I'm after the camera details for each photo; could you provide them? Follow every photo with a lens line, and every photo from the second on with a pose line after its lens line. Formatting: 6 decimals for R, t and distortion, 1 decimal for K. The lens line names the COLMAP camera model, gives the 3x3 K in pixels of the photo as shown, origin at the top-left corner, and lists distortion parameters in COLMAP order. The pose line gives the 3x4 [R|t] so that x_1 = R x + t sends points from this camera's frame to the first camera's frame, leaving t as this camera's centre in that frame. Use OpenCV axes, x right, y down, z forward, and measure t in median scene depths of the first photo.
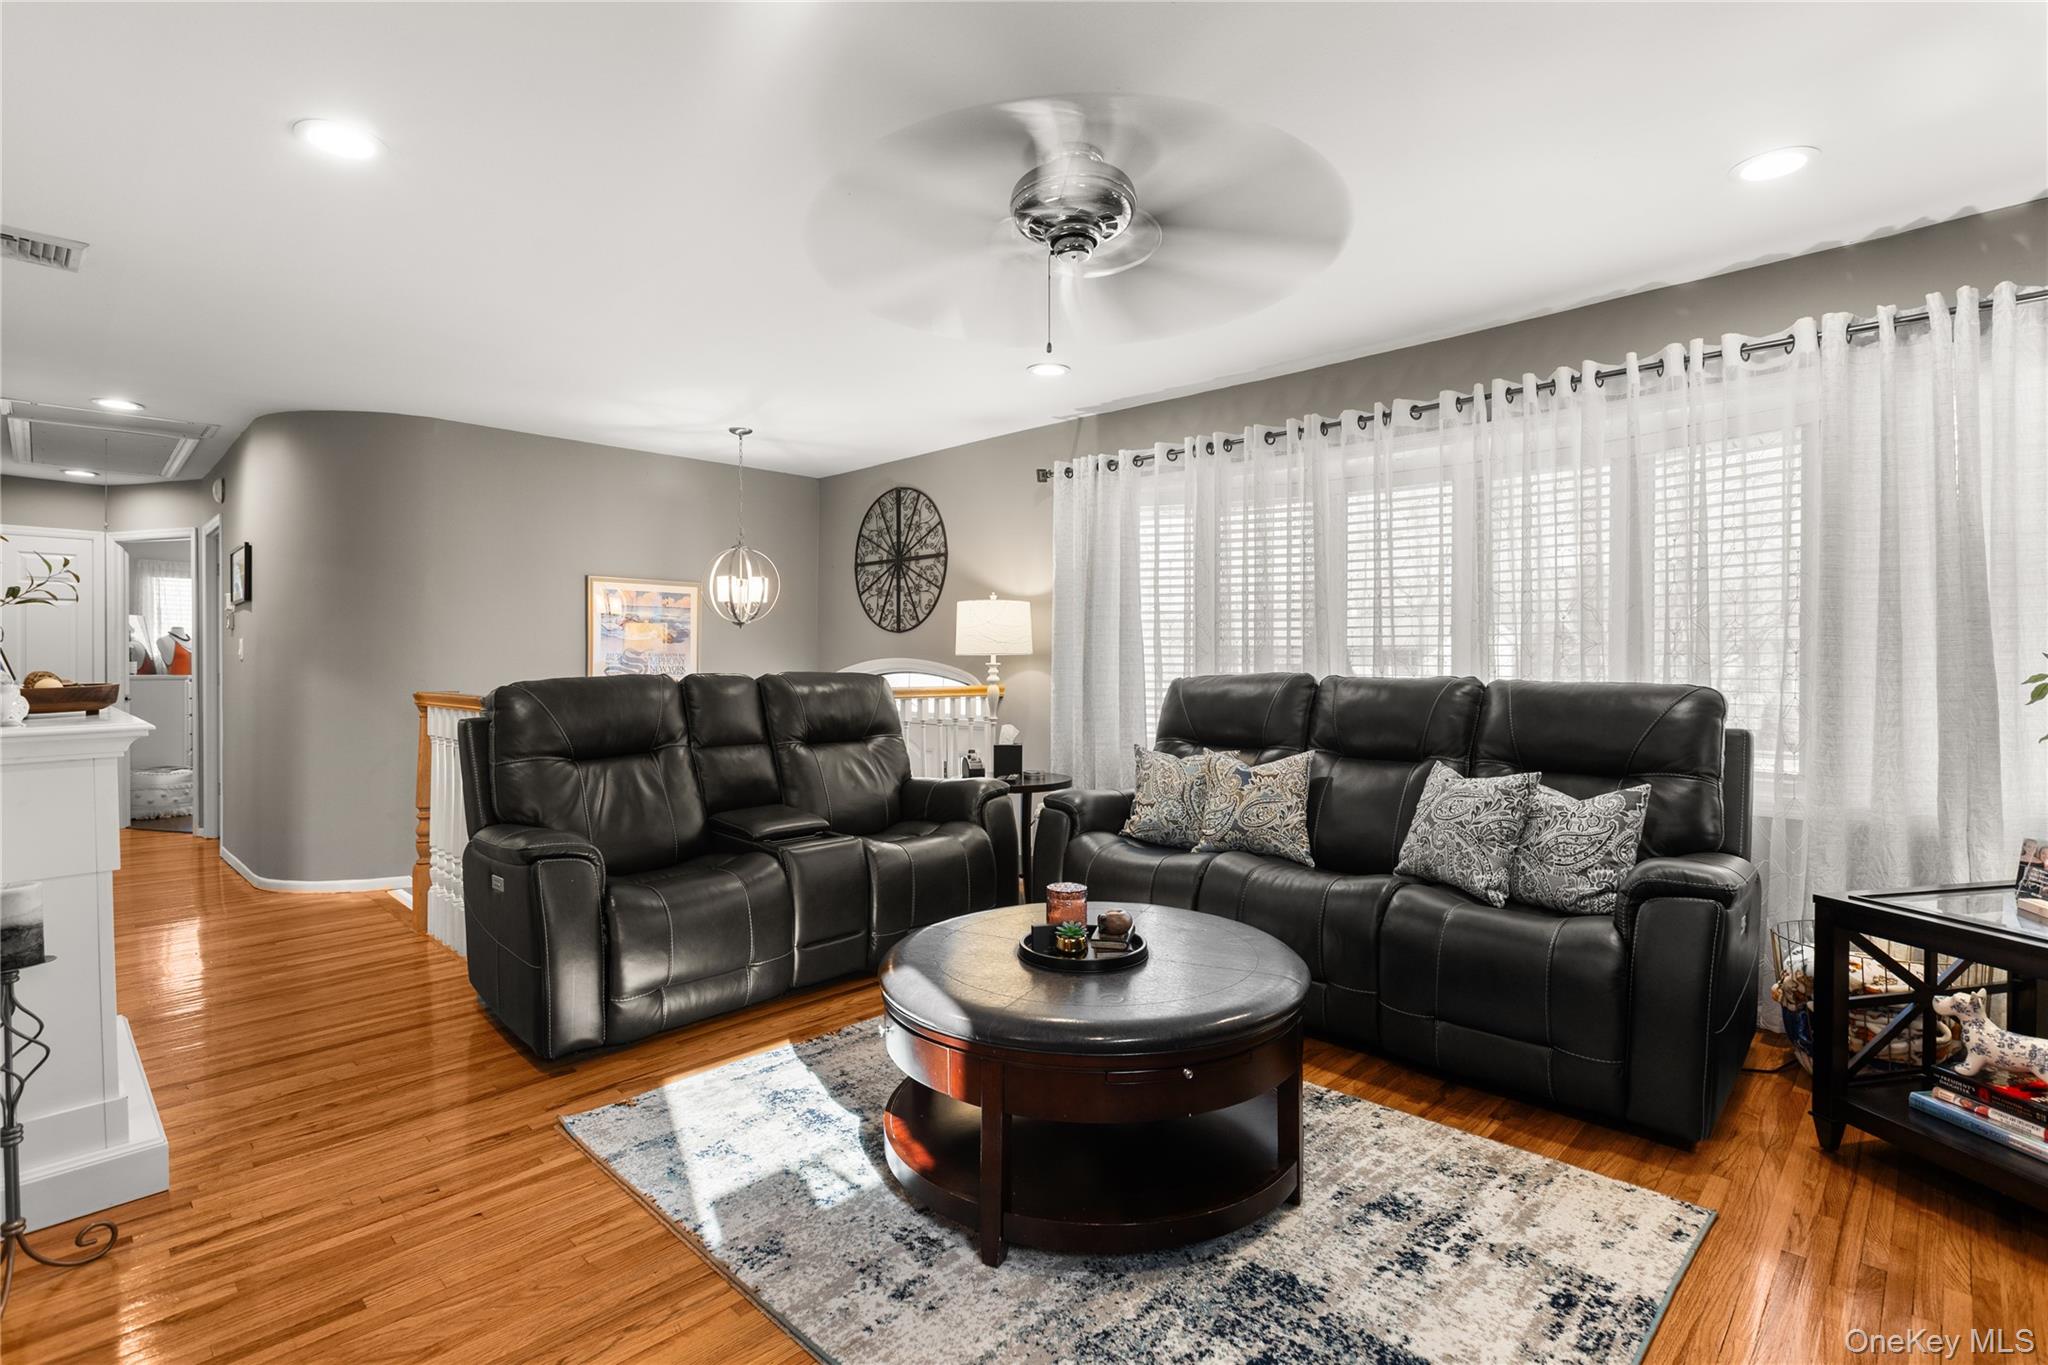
lens RADIAL K [[961.2, 0, 1018.7], [0, 961.2, 662.3], [0, 0, 1]] dist [-0.006196, -0.000820]
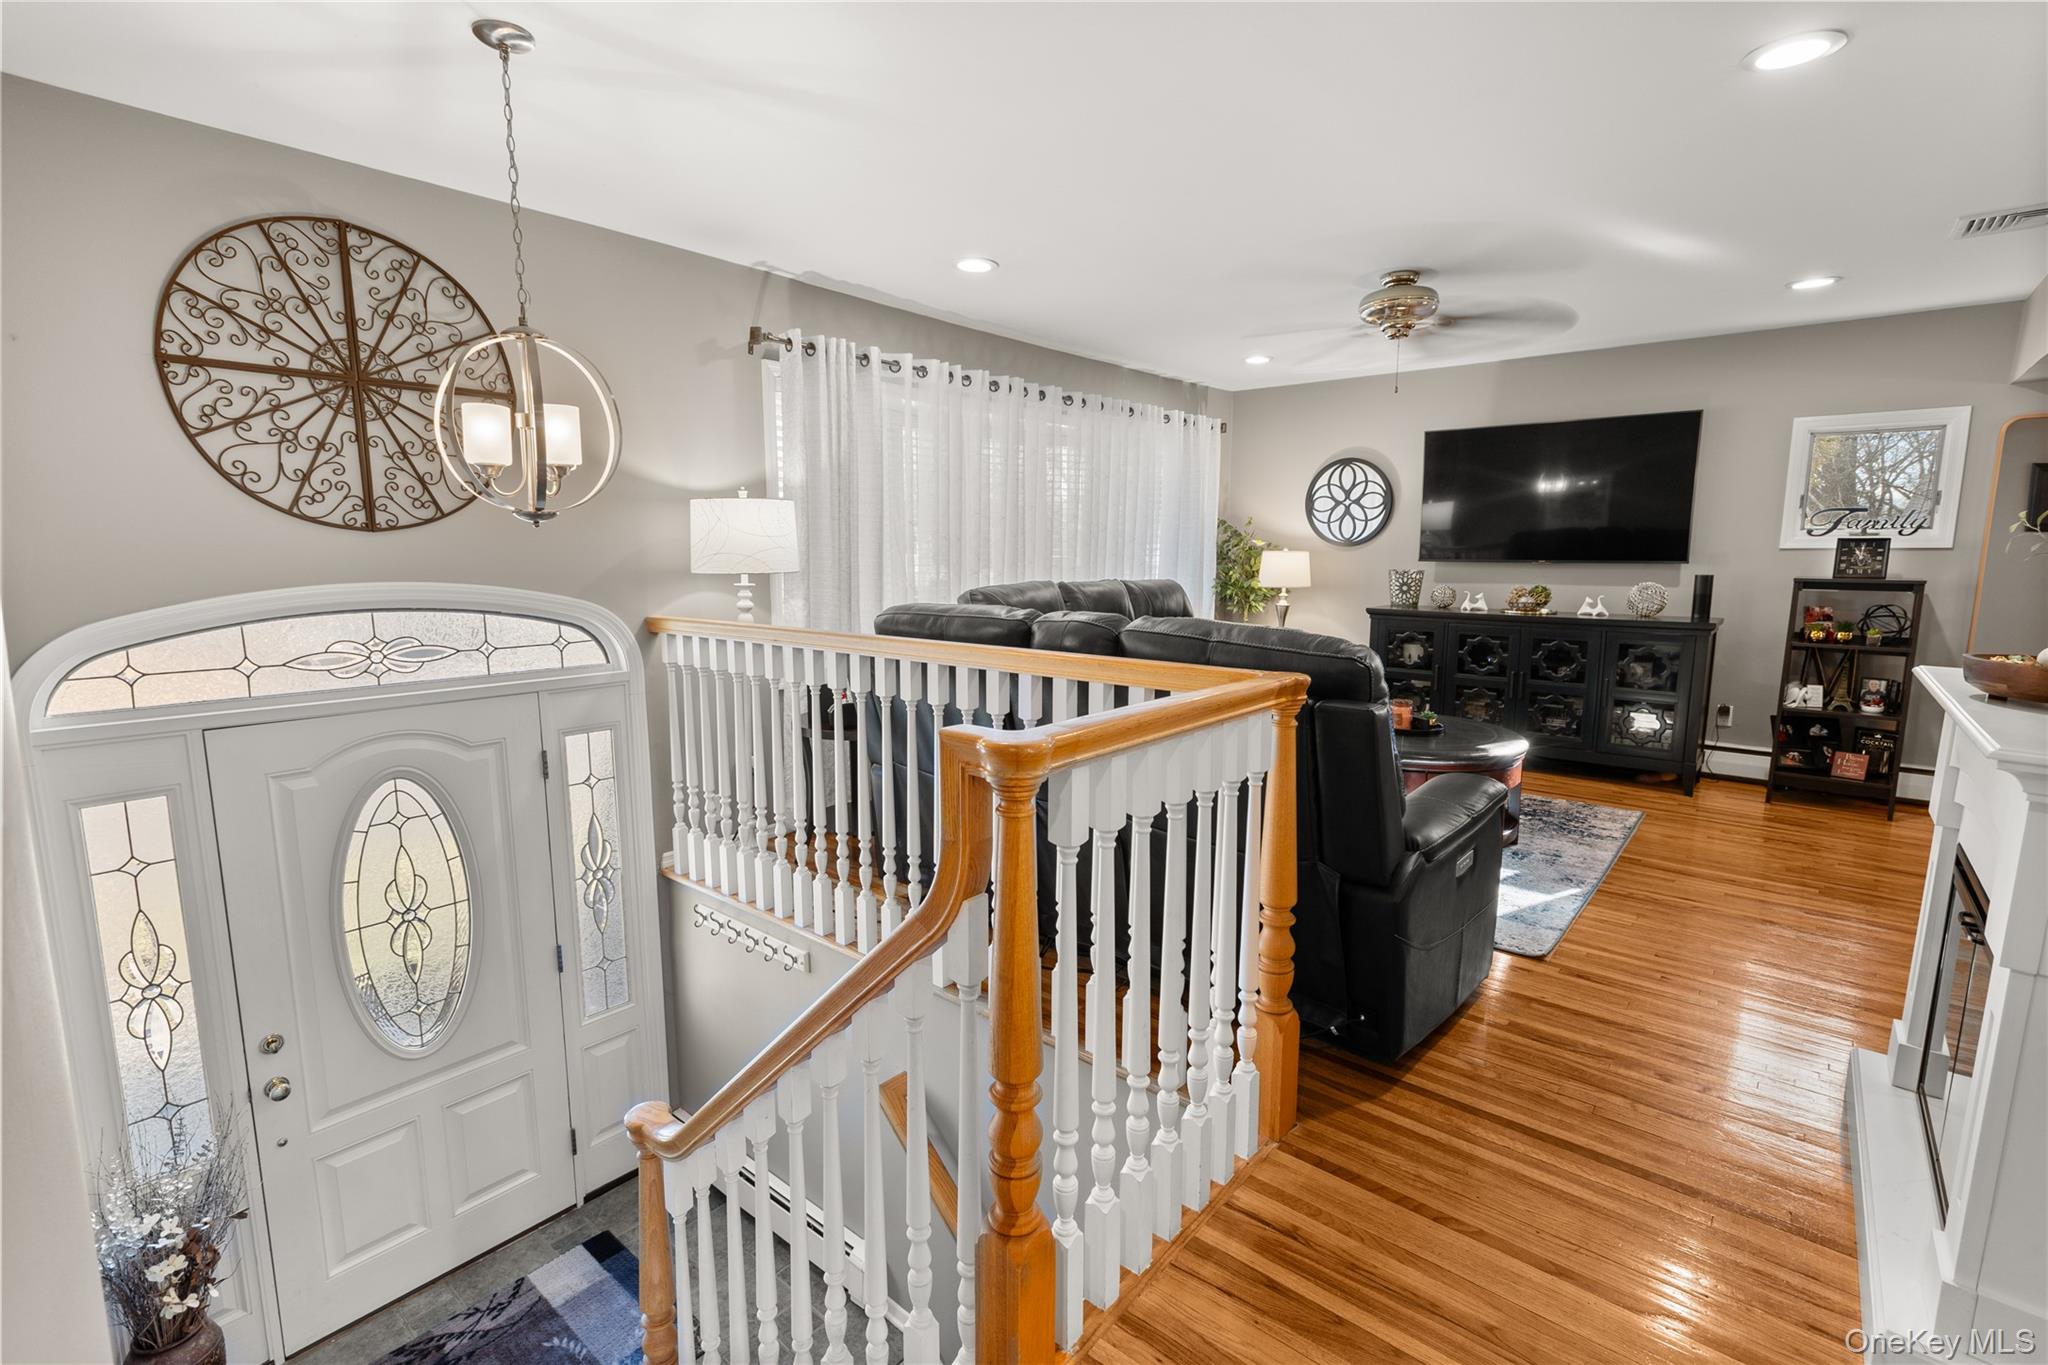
lens RADIAL K [[940.3, 0, 1015.3], [0, 940.3, 680.8], [0, 0, 1]] dist [0.003889, 0.000294]
pose [[-0.065958, -0.141453, 0.987745, -0.644316], [0.000133, 0.989900, 0.141770, -0.023817], [-0.997822, 0.009482, -0.065273, 0.710031]]
